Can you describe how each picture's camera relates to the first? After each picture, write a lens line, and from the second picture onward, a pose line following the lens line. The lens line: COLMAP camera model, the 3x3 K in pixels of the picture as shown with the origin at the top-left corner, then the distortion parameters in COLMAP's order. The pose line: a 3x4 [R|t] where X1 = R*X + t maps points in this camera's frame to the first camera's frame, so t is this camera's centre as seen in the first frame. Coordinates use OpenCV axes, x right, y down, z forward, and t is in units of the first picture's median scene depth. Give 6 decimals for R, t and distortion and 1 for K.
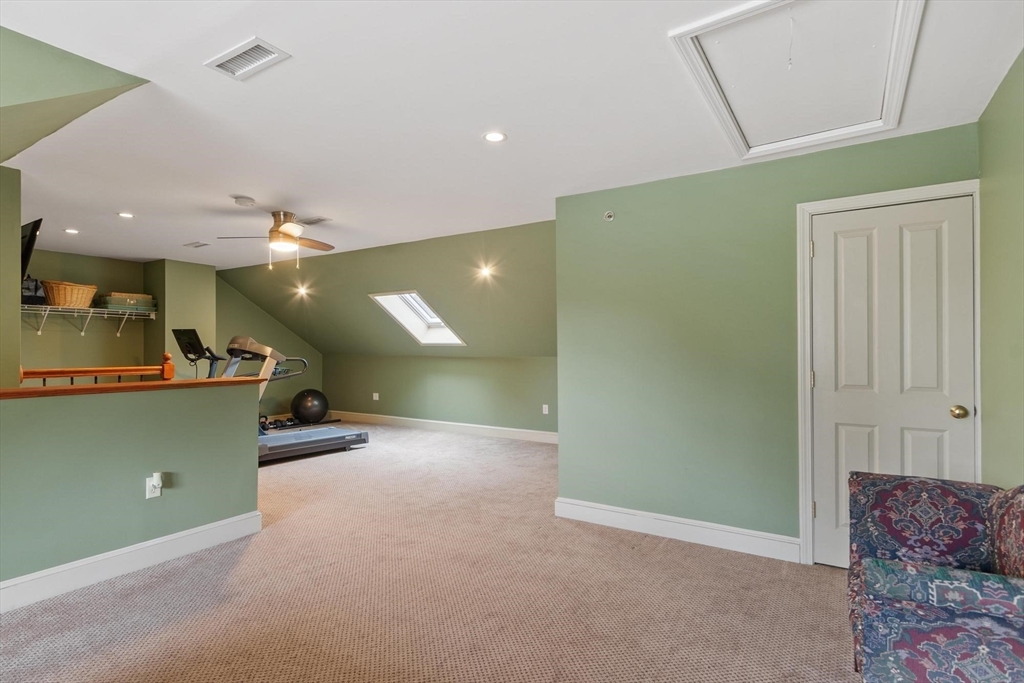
lens RADIAL K [[530.2, 0, 510.2], [0, 530.2, 349.4], [0, 0, 1]] dist [0.005031, 0.000121]
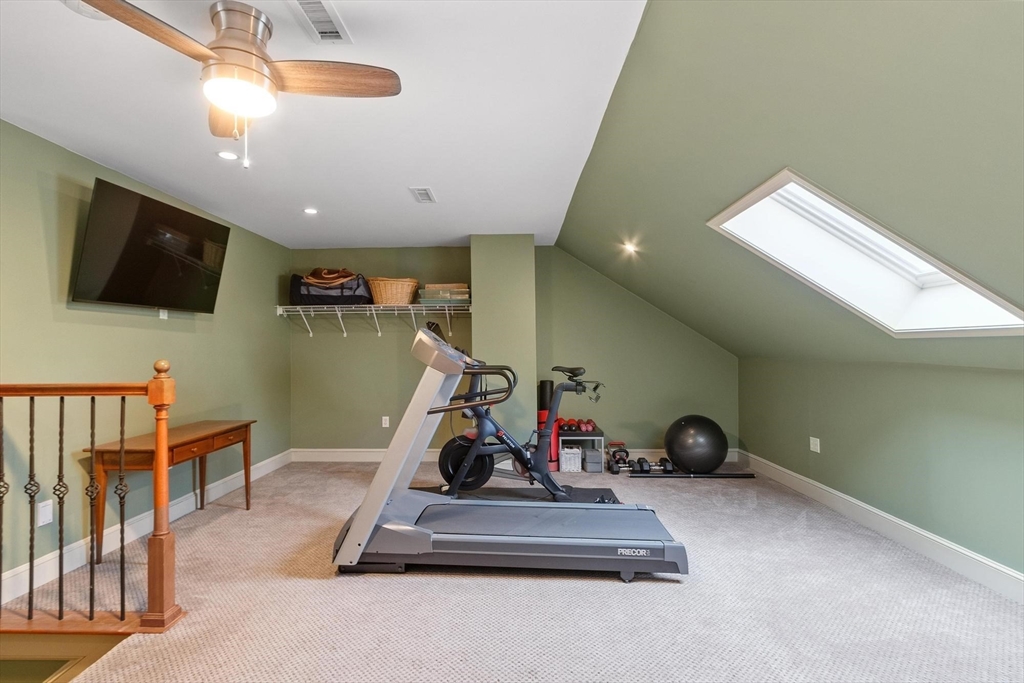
lens RADIAL K [[488.4, 0, 512.0], [0, 488.4, 341.5], [0, 0, 1]] dist [0.000718, 0.000139]
pose [[0.499878, -0.020412, -0.865855, -0.001821], [0.007175, 0.999786, -0.019427, 0.000908], [0.866066, 0.003498, 0.499917, 0.694746]]
